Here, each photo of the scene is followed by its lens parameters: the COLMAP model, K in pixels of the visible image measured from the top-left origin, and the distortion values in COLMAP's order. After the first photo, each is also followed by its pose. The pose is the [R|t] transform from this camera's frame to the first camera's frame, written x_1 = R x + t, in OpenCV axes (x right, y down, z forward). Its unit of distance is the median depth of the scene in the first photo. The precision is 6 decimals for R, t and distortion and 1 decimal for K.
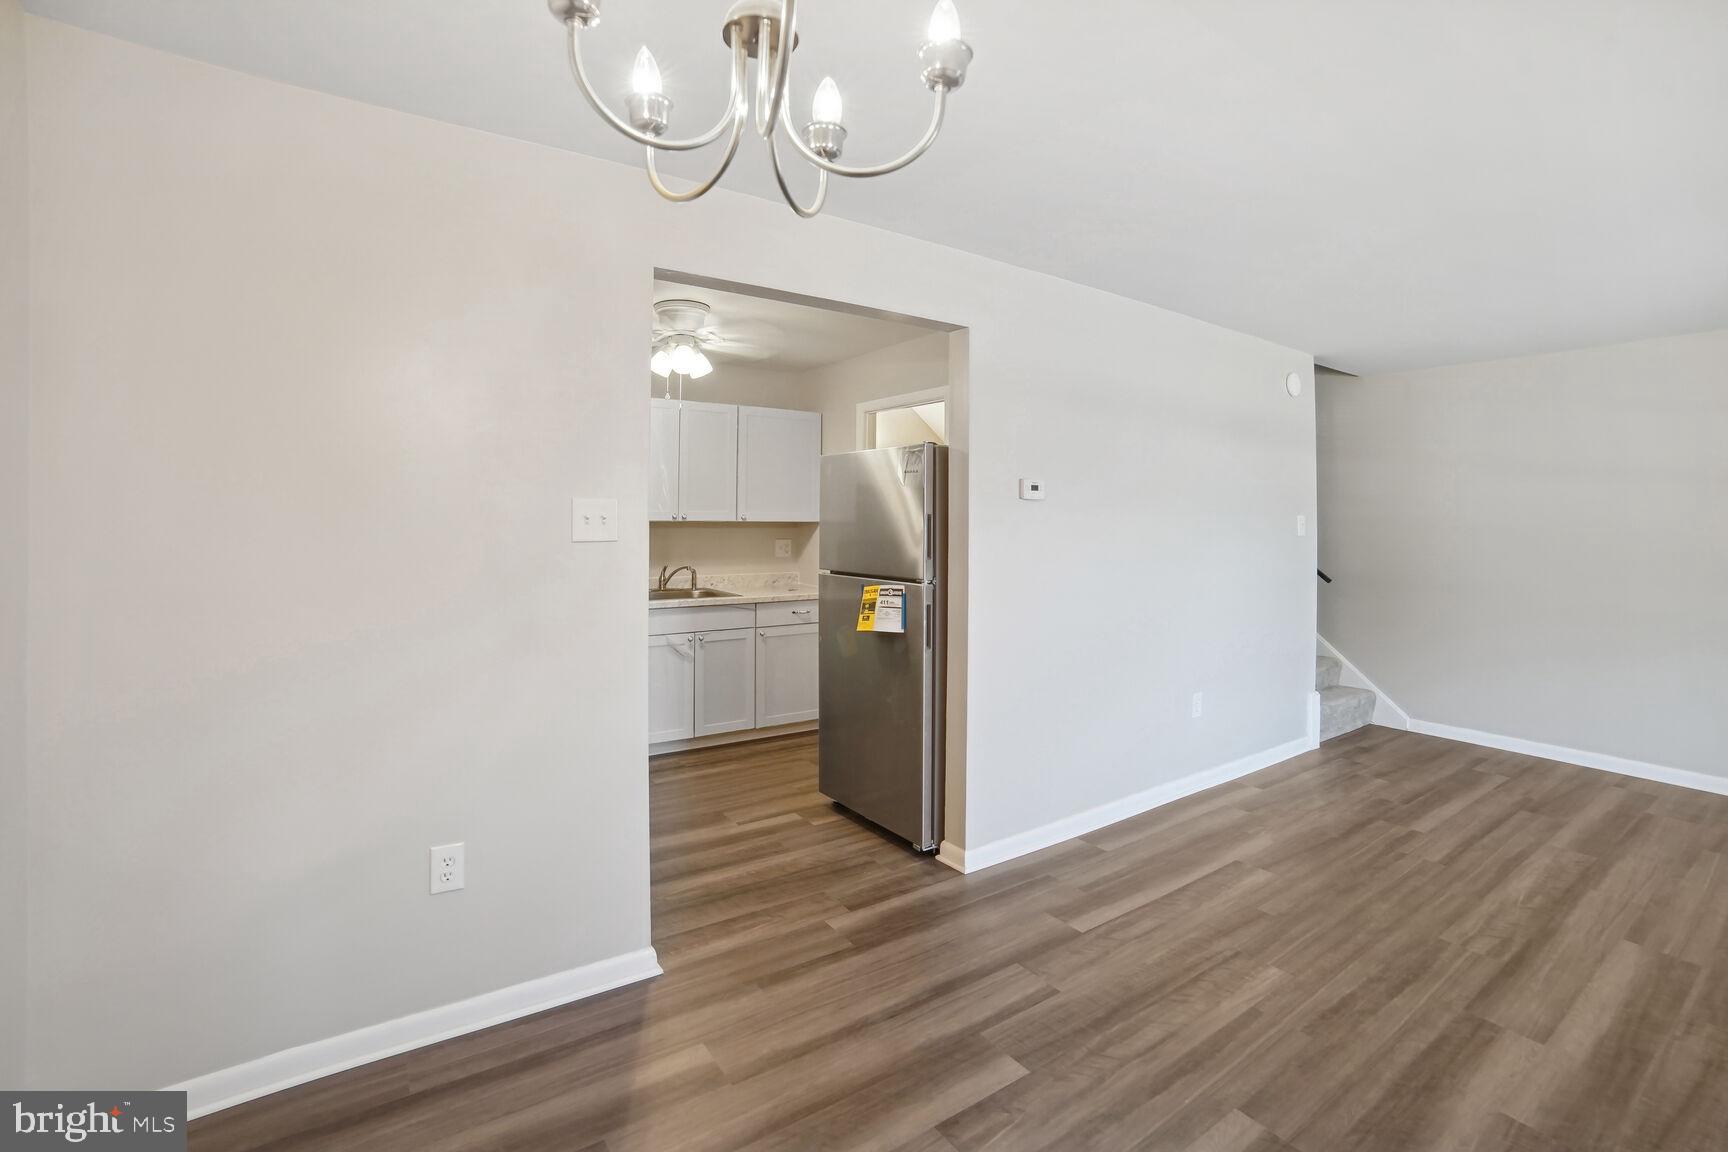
lens RADIAL K [[741.5, 0, 863.8], [0, 741.5, 509.9], [0, 0, 1]] dist [-0.053792, 0.018037]
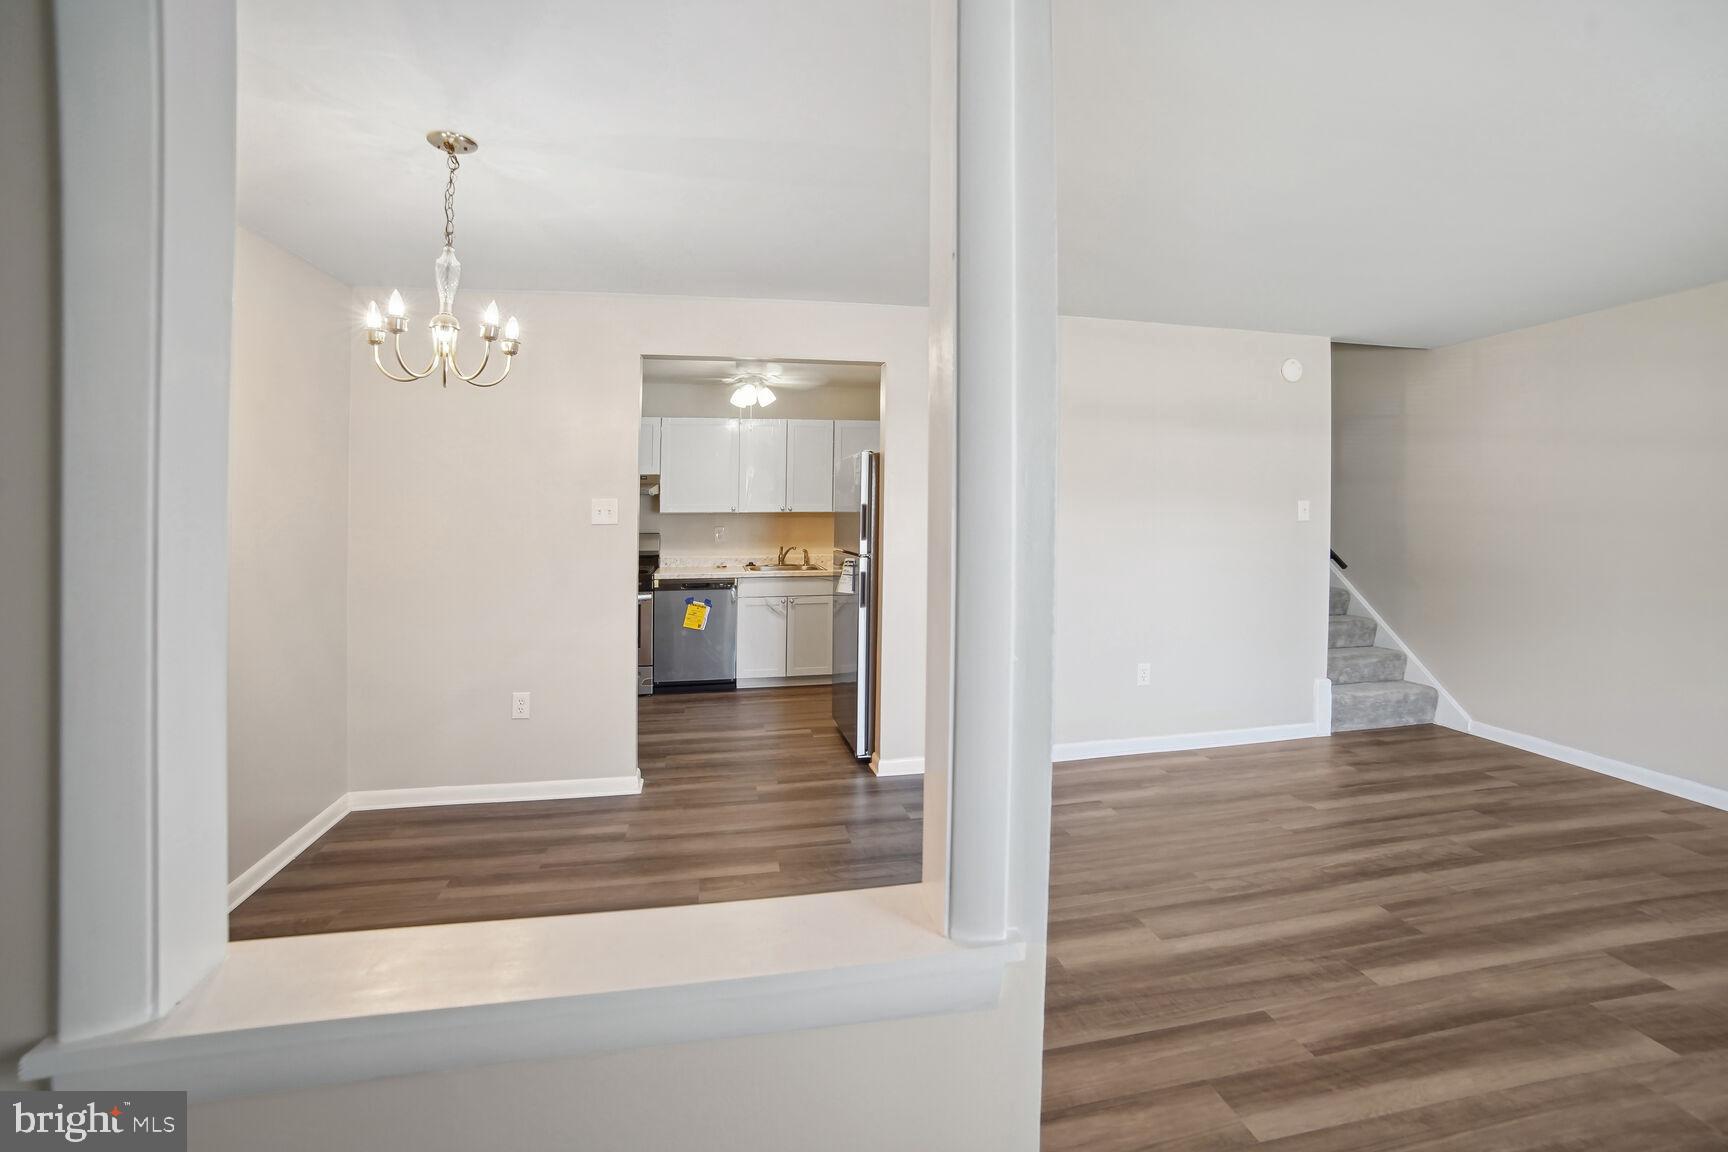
lens RADIAL K [[714.5, 0, 857.9], [0, 714.5, 501.5], [0, 0, 1]] dist [-0.054222, 0.026324]
pose [[0.913702, -0.017175, -0.406021, 0.521129], [0.015844, 0.999852, -0.006640, 0.009045], [0.406075, -0.000366, 0.913840, -0.146564]]
